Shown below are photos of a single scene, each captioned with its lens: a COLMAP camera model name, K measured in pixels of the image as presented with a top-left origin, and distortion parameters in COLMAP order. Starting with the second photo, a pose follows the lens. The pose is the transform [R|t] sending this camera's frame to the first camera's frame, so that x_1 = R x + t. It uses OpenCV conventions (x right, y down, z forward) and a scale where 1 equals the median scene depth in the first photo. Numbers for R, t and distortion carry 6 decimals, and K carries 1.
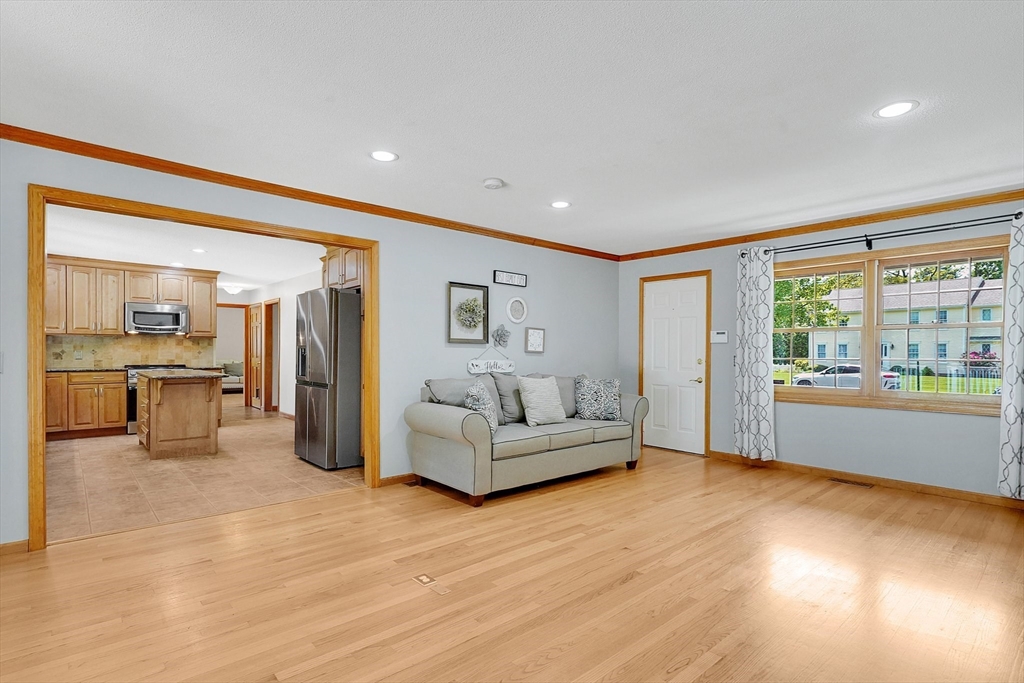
lens RADIAL K [[524.6, 0, 557.2], [0, 524.6, 354.3], [0, 0, 1]] dist [0.010699, 0.000052]
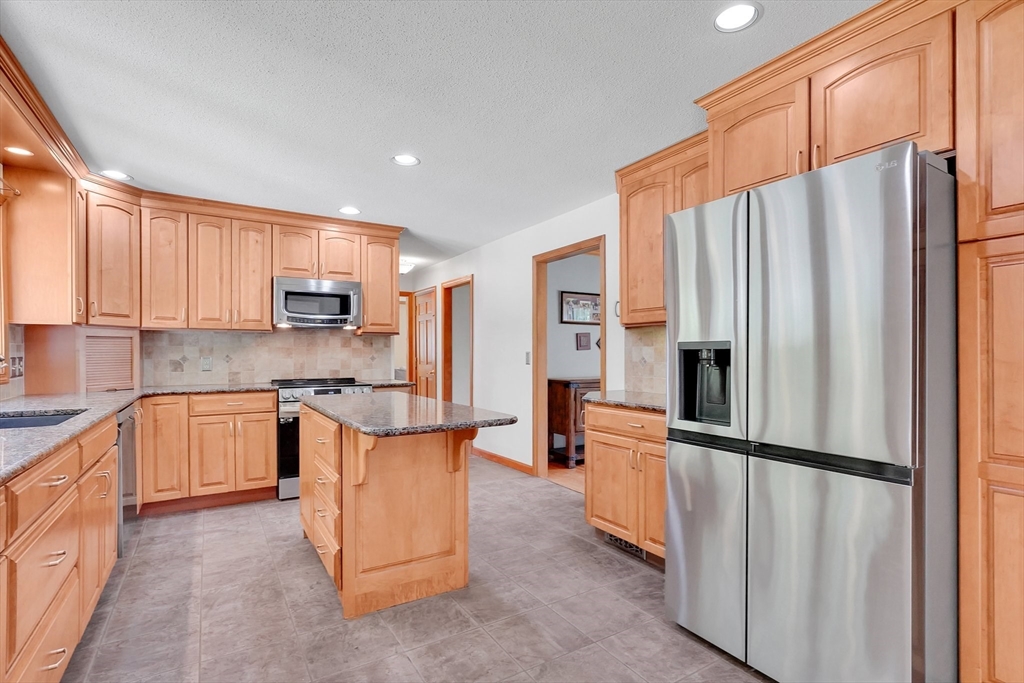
lens RADIAL K [[519.0, 0, 547.4], [0, 519.0, 353.1], [0, 0, 1]] dist [-0.002078, 0.000184]
pose [[0.985318, -0.006291, -0.170616, -0.414742], [0.005427, 0.999970, -0.005532, -0.005639], [0.170645, 0.004525, 0.985322, 0.477515]]
